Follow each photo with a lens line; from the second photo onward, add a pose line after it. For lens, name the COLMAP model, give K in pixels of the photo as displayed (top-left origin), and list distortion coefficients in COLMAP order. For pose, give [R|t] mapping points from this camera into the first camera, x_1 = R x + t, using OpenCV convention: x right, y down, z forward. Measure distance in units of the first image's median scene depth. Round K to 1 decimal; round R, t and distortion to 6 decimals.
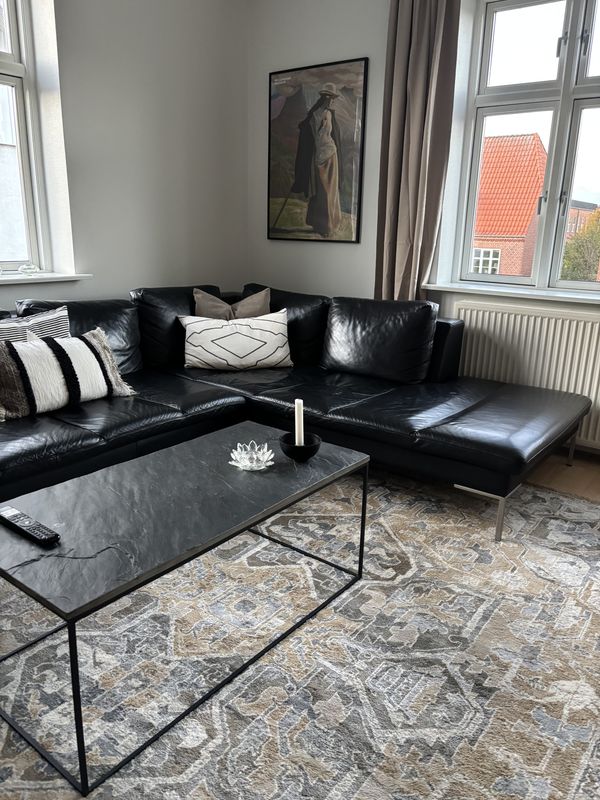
lens RADIAL K [[614.4, 0, 299.6], [0, 614.4, 402.3], [0, 0, 1]] dist [0.021739, -0.030018]
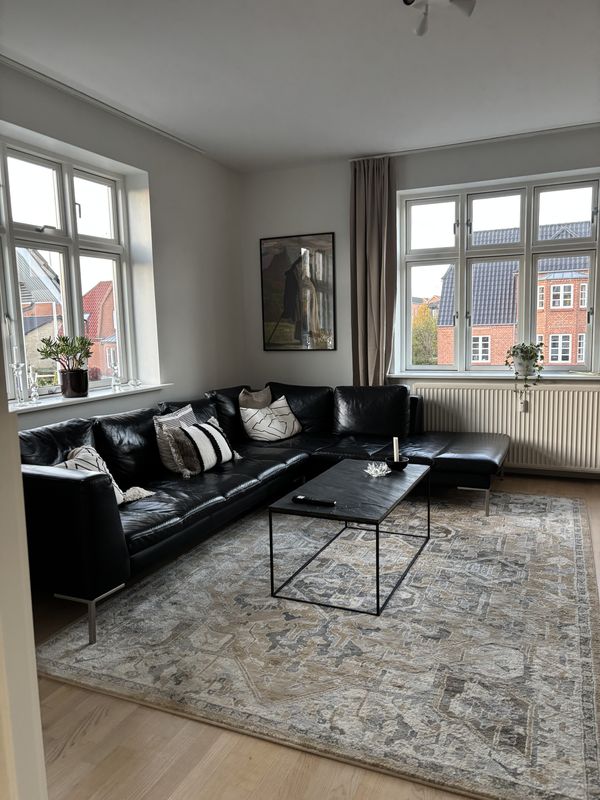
lens RADIAL K [[614.4, 0, 299.5], [0, 614.4, 400.9], [0, 0, 1]] dist [0.021739, -0.030018]
pose [[0.970371, -0.078840, 0.228395, -0.482079], [0.113808, 0.982980, -0.144213, 0.084347], [-0.213138, 0.165933, 0.962828, -0.518744]]
